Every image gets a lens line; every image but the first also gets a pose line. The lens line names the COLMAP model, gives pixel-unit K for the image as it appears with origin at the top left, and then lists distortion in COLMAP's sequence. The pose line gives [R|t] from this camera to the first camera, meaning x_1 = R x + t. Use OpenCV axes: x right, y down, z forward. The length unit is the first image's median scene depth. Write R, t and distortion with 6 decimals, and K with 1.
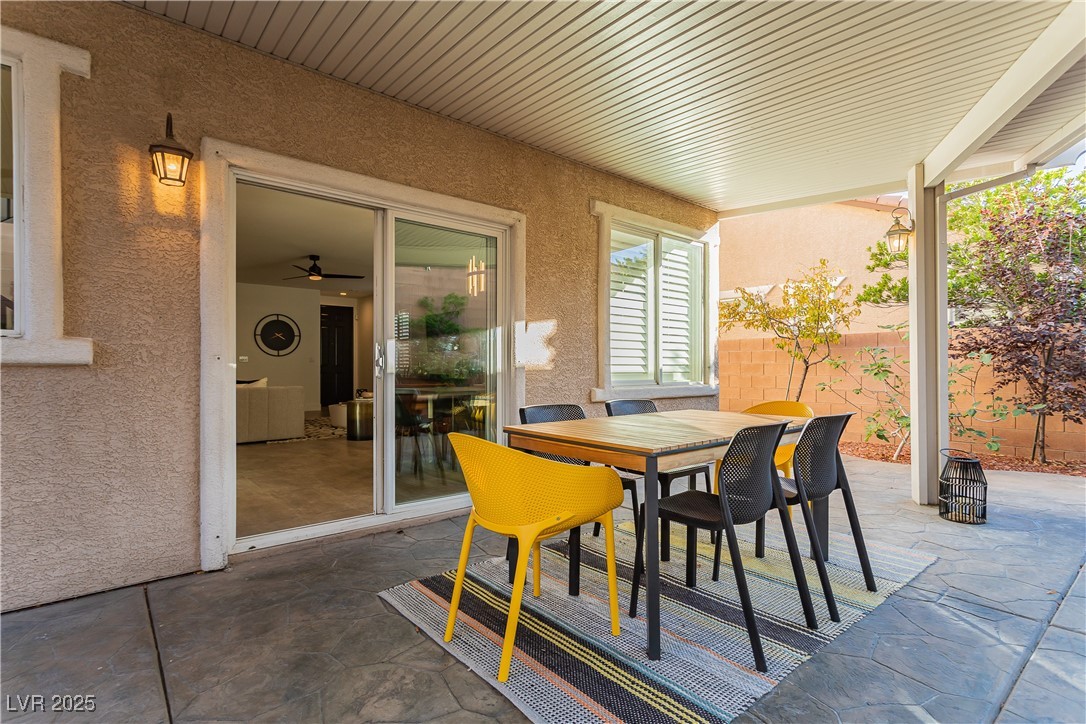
lens RADIAL K [[519.8, 0, 550.6], [0, 519.8, 373.7], [0, 0, 1]] dist [0.006491, 0.001344]
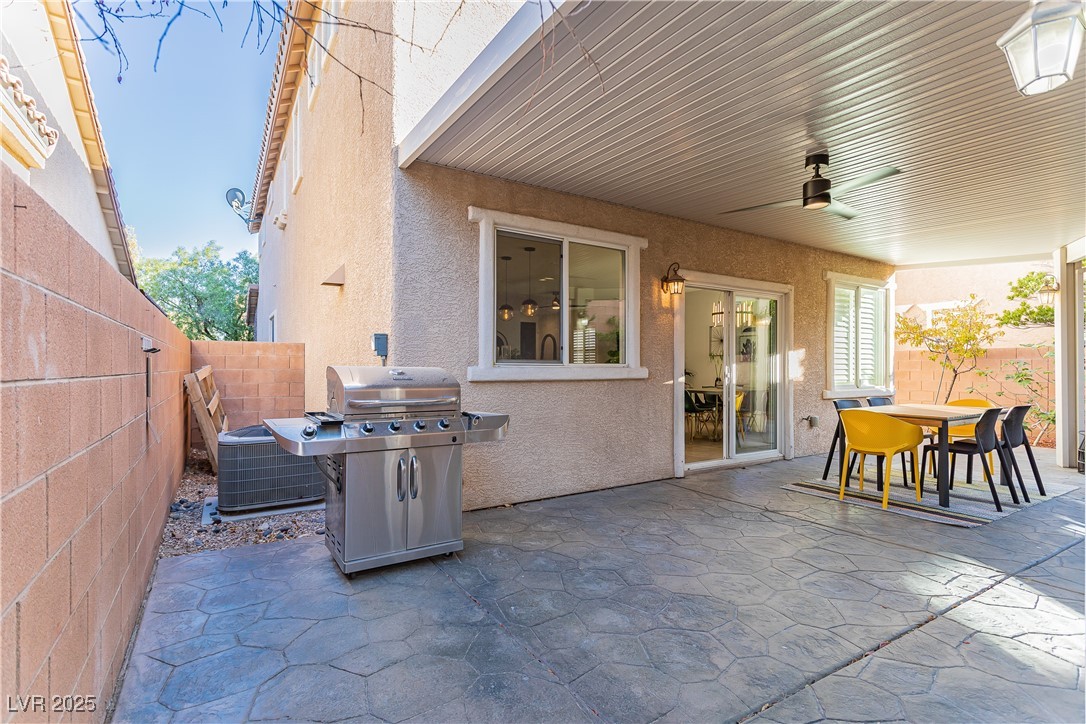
lens RADIAL K [[519.8, 0, 544.3], [0, 519.8, 370.2], [0, 0, 1]] dist [0.006491, 0.001344]
pose [[0.990443, 0.004318, -0.137856, -0.608256], [-0.004871, 0.999981, -0.003672, -0.026137], [0.137838, 0.004309, 0.990445, -0.758823]]
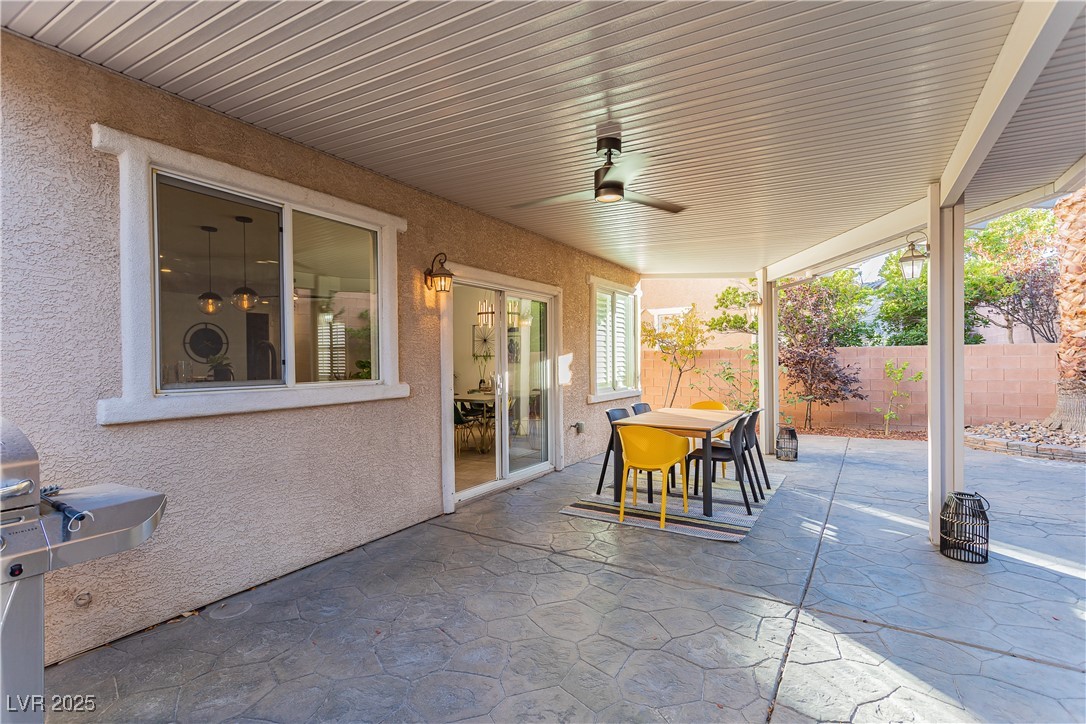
lens RADIAL K [[519.8, 0, 546.1], [0, 519.8, 363.3], [0, 0, 1]] dist [0.006491, 0.001344]
pose [[0.948241, -0.008236, 0.317444, -0.600087], [0.009242, 0.999956, -0.001663, -0.074565], [-0.317416, 0.004511, 0.948276, -0.487017]]
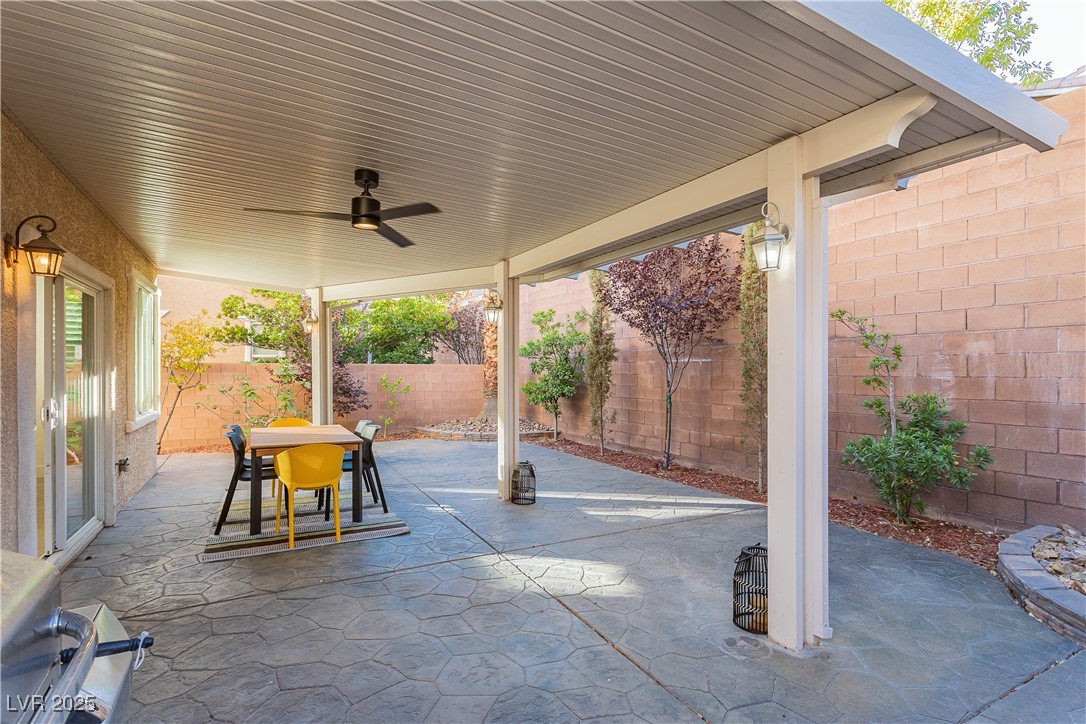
lens RADIAL K [[519.8, 0, 568.7], [0, 519.8, 374.4], [0, 0, 1]] dist [0.006491, 0.001344]
pose [[0.186898, -0.003296, 0.982374, -1.025760], [0.005055, 0.999984, 0.002393, -0.089187], [-0.982366, 0.004518, 0.186912, -0.237345]]
